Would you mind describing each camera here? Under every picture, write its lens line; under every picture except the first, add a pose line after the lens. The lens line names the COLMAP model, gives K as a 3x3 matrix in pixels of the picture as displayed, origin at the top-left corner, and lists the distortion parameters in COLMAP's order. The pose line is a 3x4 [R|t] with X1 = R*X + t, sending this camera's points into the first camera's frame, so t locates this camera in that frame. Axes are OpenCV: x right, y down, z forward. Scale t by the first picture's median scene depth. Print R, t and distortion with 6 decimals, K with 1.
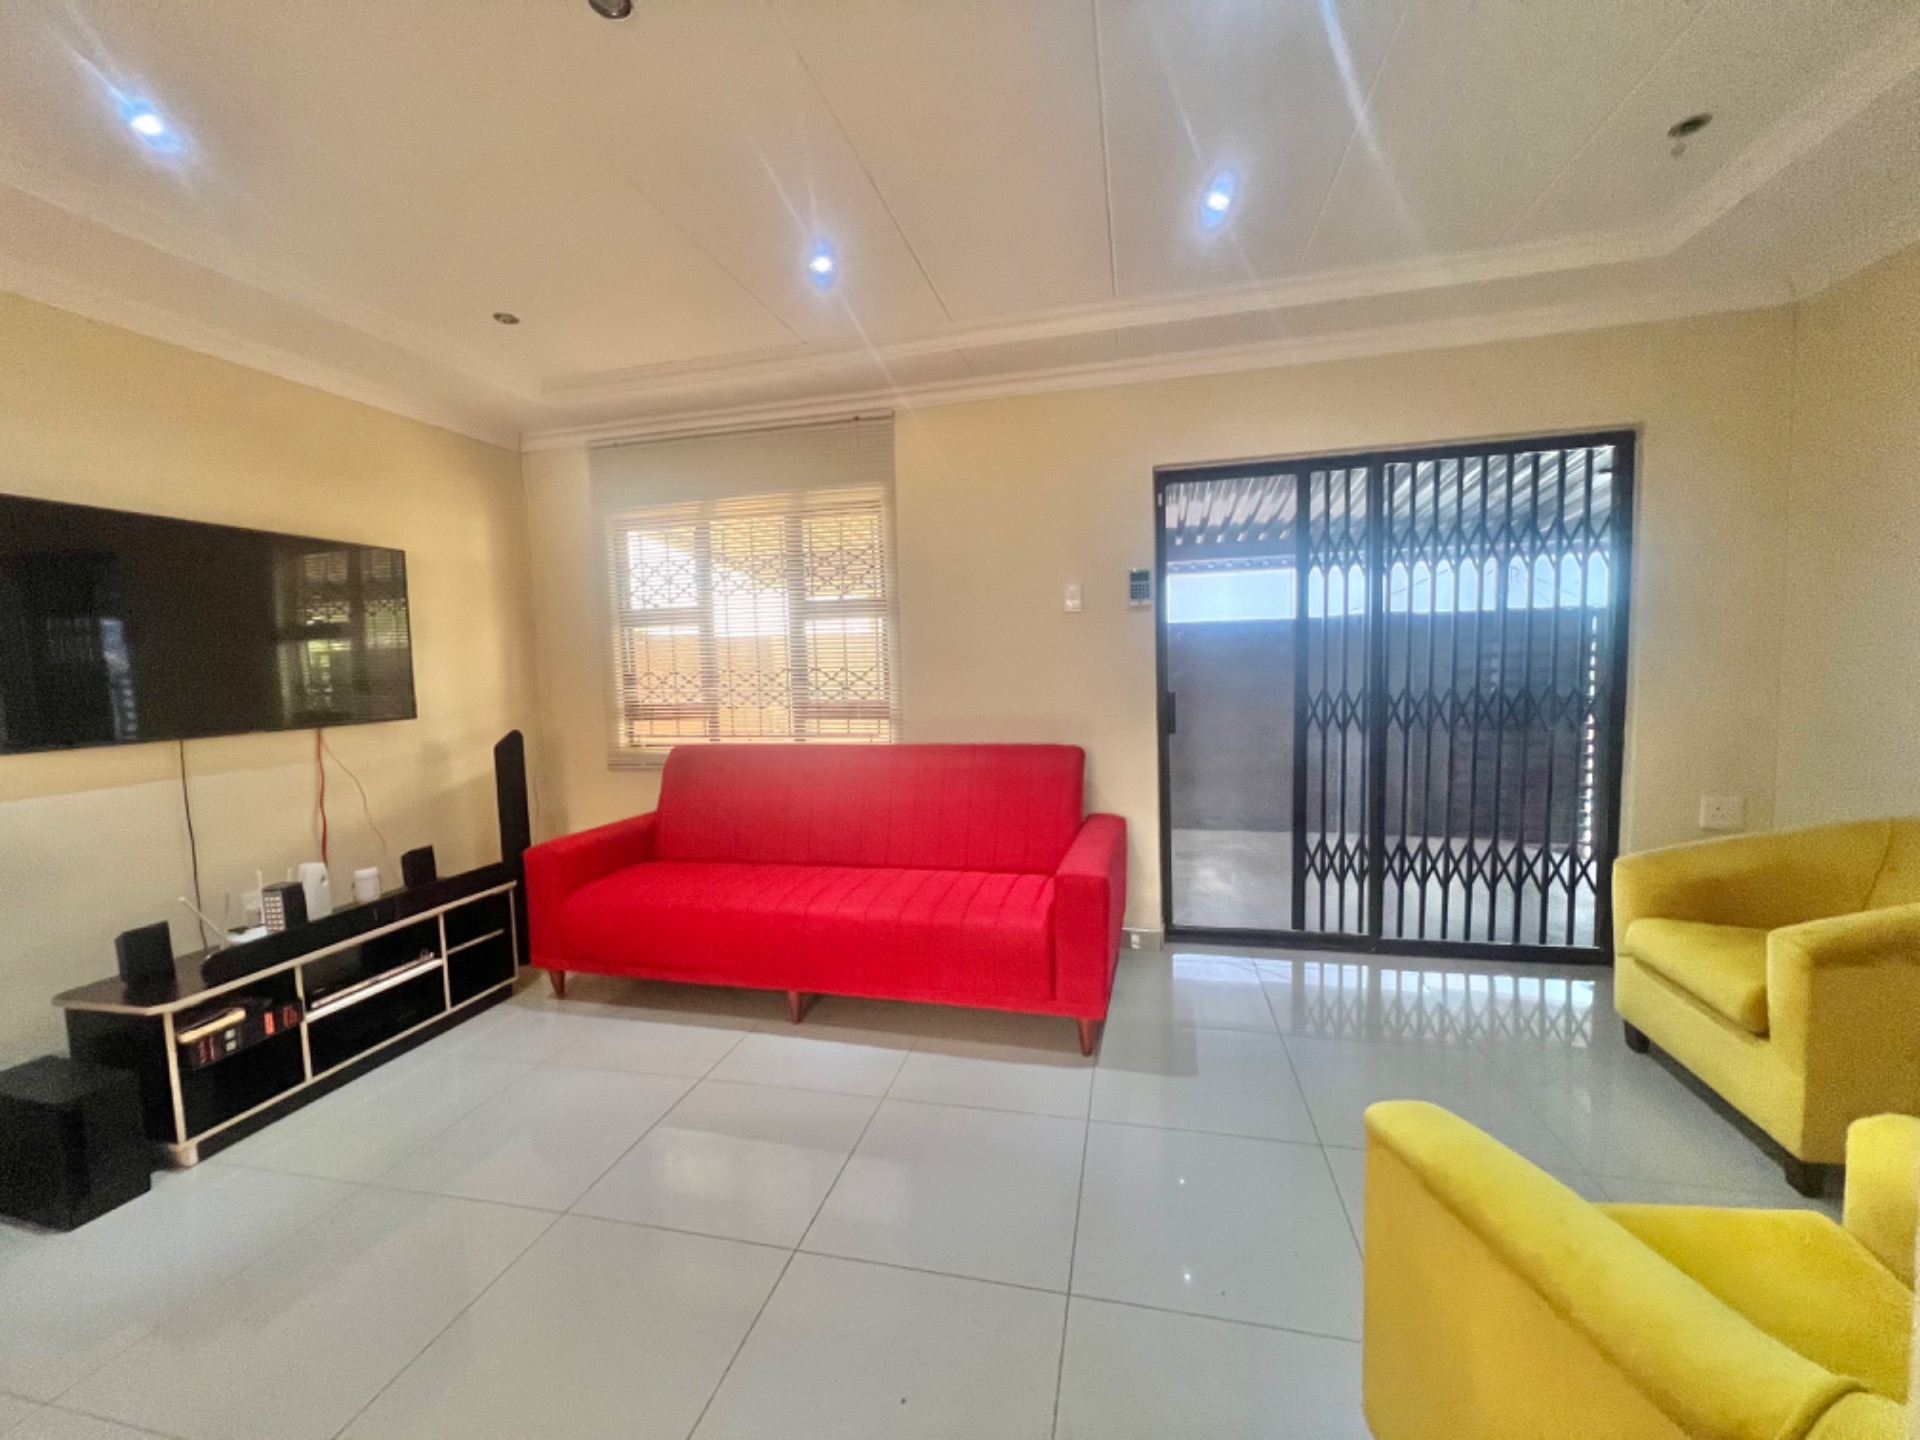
lens RADIAL K [[775.7, 0, 950.9], [0, 775.7, 721.5], [0, 0, 1]] dist [0.000817, 0.000468]
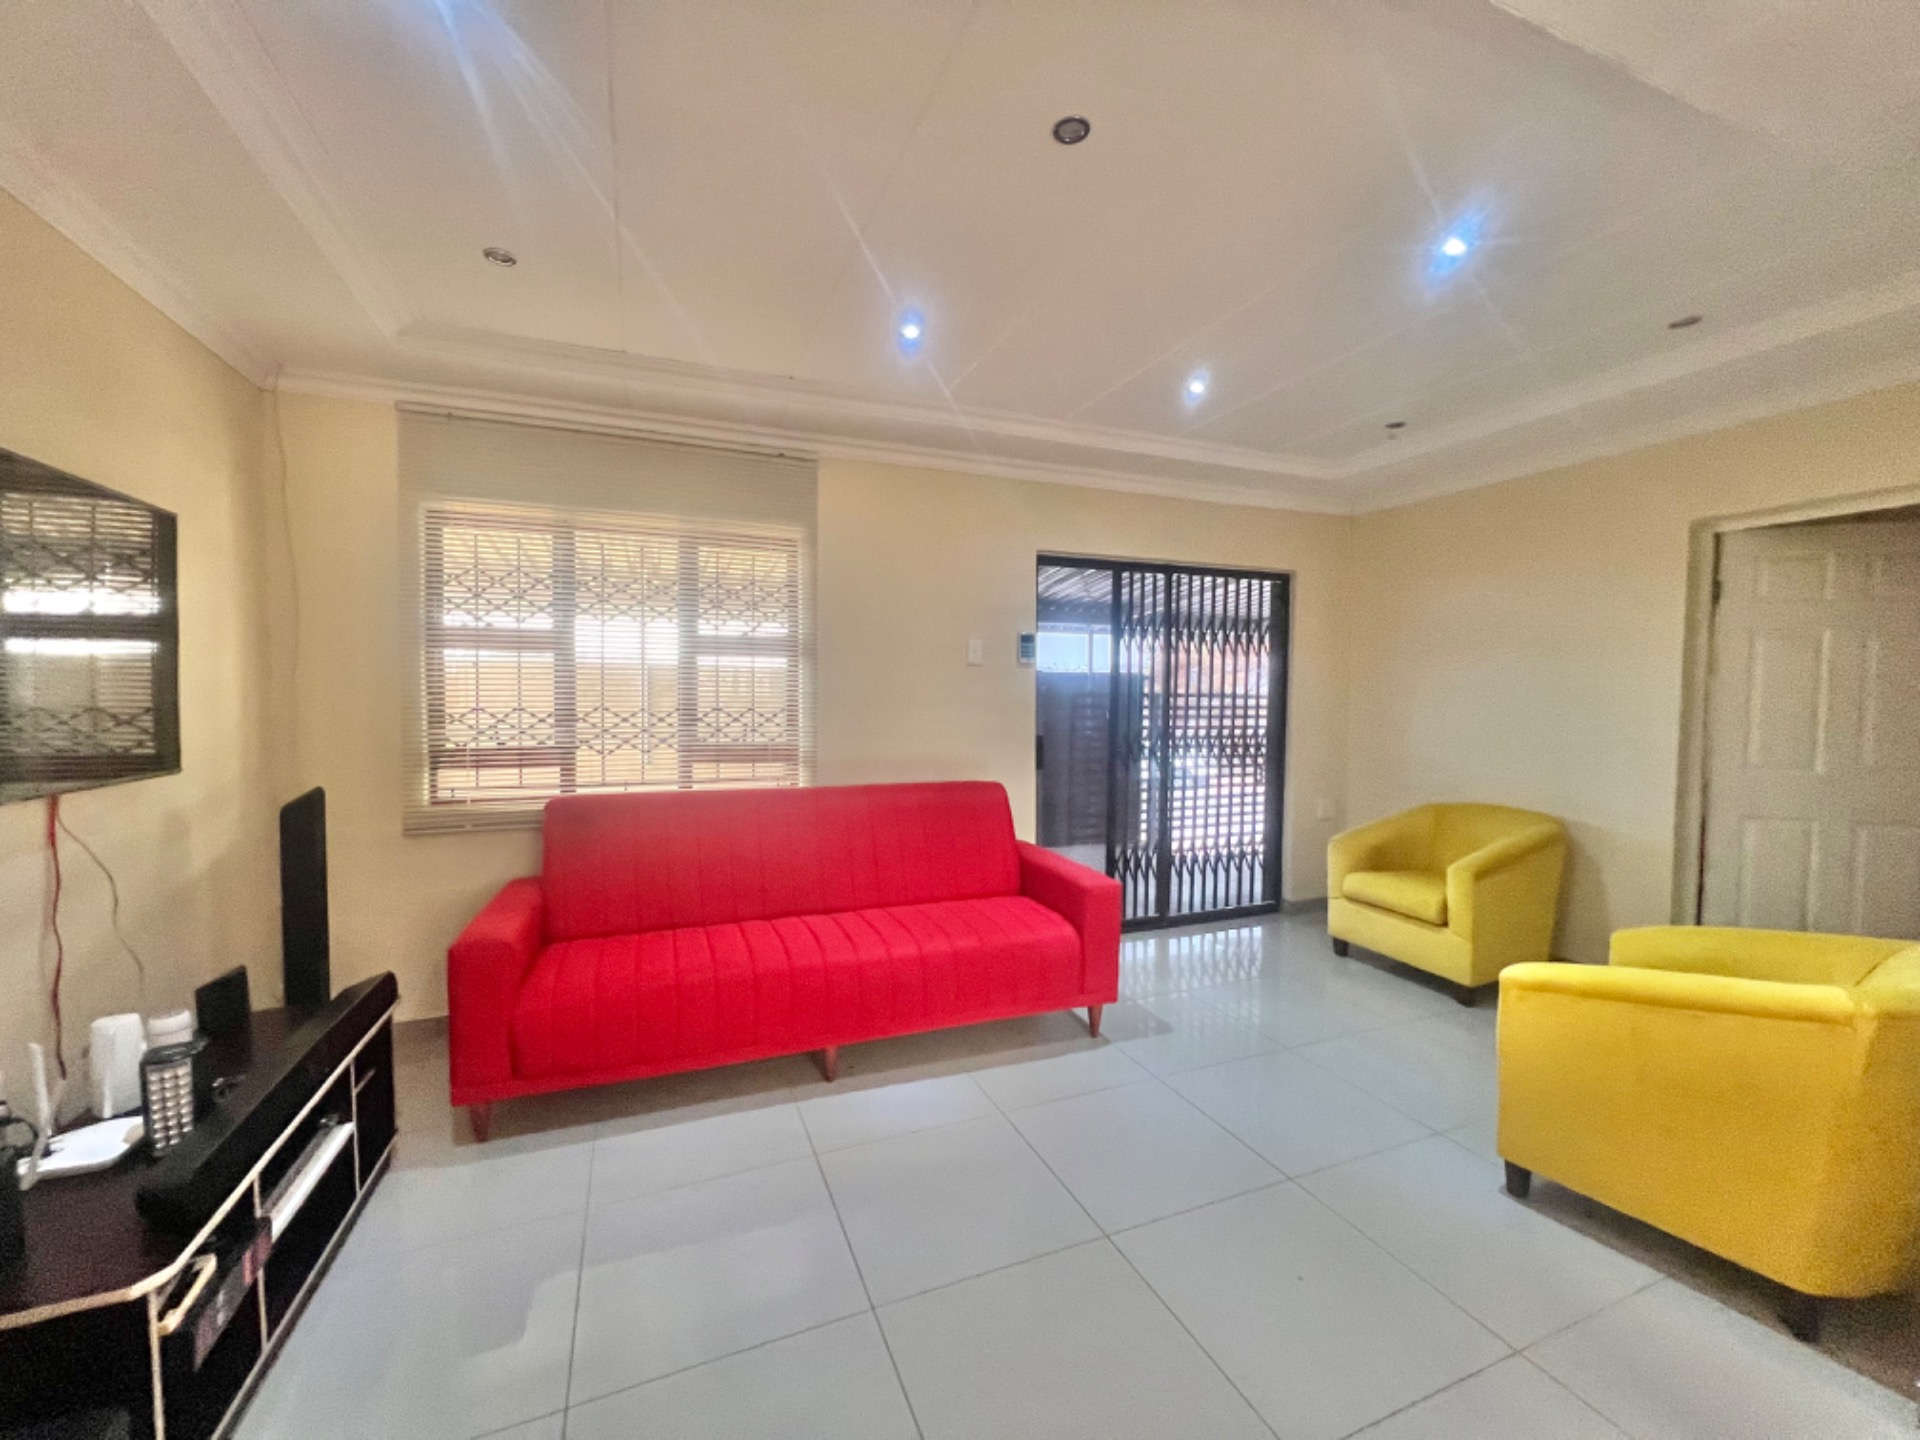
lens RADIAL K [[775.7, 0, 952.3], [0, 775.7, 724.3], [0, 0, 1]] dist [0.000817, 0.000468]
pose [[0.811171, 0.010167, 0.584721, -0.570954], [0.016630, 0.999044, -0.040441, -0.008287], [-0.584573, 0.042528, 0.810226, 0.104803]]
